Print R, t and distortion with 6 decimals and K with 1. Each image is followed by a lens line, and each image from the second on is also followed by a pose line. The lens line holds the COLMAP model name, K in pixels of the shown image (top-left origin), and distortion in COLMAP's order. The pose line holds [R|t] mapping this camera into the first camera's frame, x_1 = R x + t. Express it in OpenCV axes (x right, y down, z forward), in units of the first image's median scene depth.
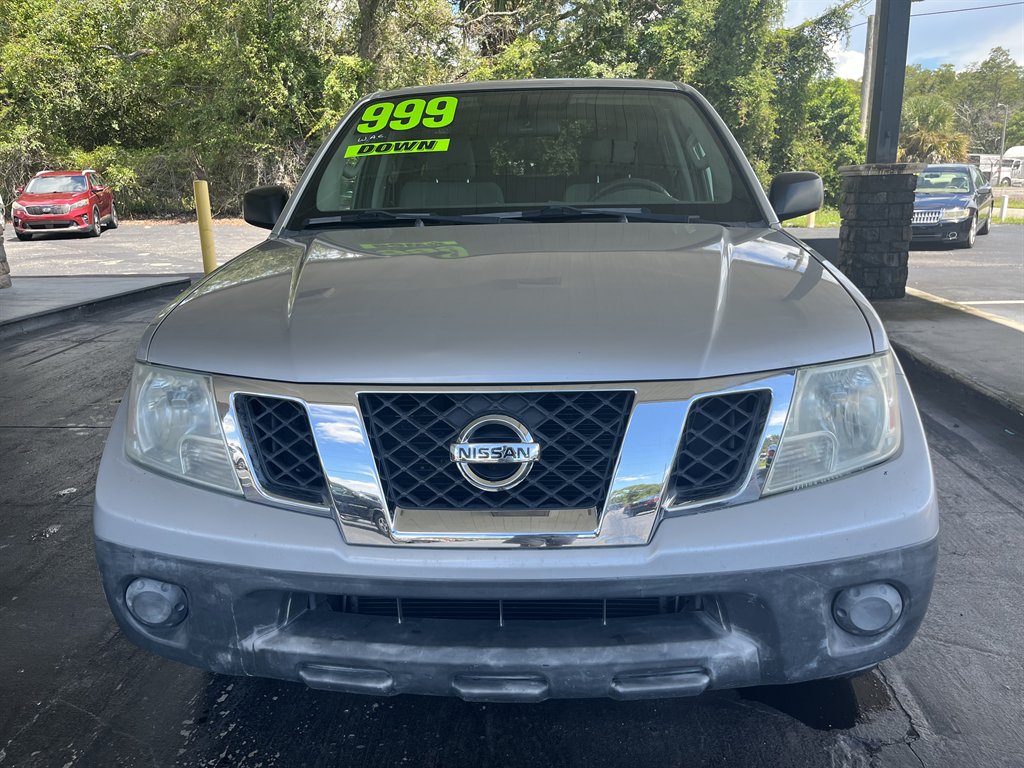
lens RADIAL K [[770.8, 0, 501.4], [0, 770.8, 387.8], [0, 0, 1]] dist [0.048951, -0.076436]
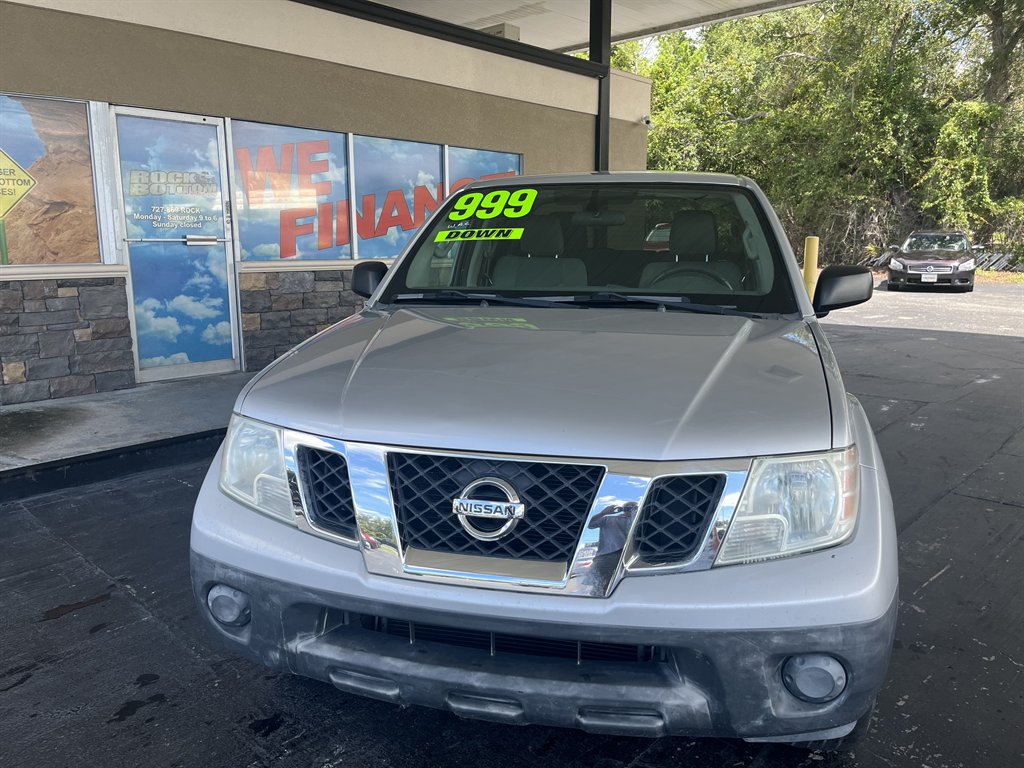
lens RADIAL K [[770.8, 0, 501.4], [0, 770.8, 387.8], [0, 0, 1]] dist [0.048951, -0.076436]
pose [[0.983297, 0.057496, -0.172690, 0.201081], [-0.067971, 0.996150, -0.055363, -0.038437], [0.168842, 0.066176, 0.983419, -0.202130]]
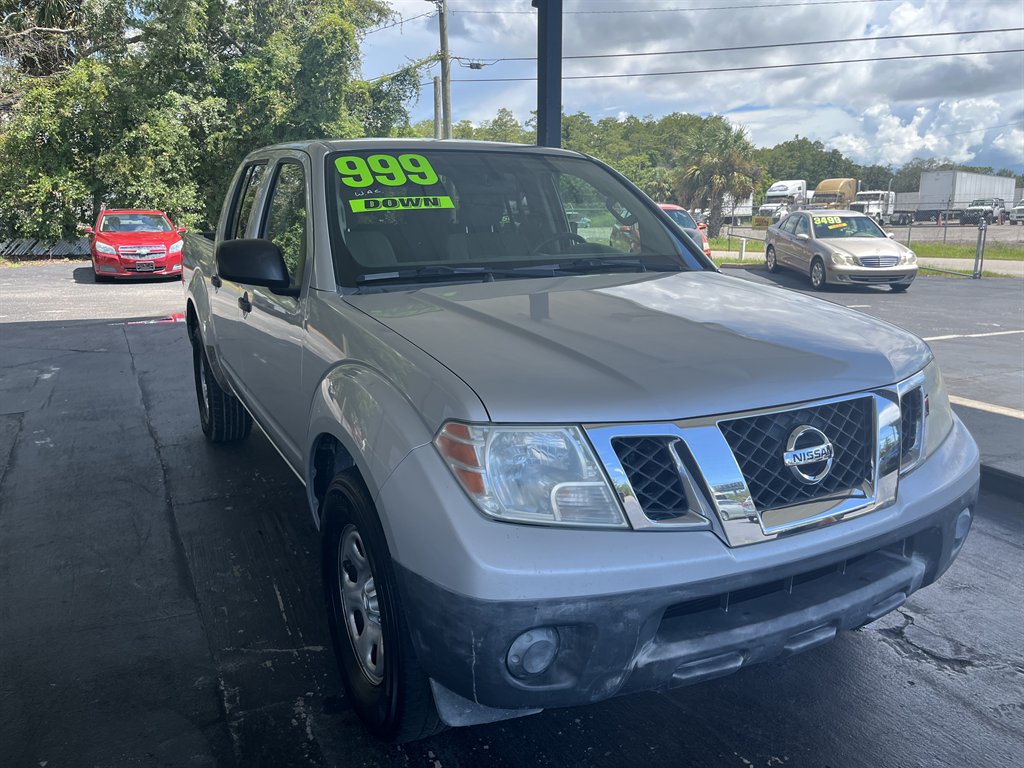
lens RADIAL K [[773.2, 0, 494.6], [0, 773.2, 388.5], [0, 0, 1]] dist [0.068544, -0.099313]
pose [[0.855165, -0.099109, 0.508792, -1.057538], [0.121023, 0.992599, -0.010060, -0.073417], [-0.504030, 0.070178, 0.860831, 0.119295]]
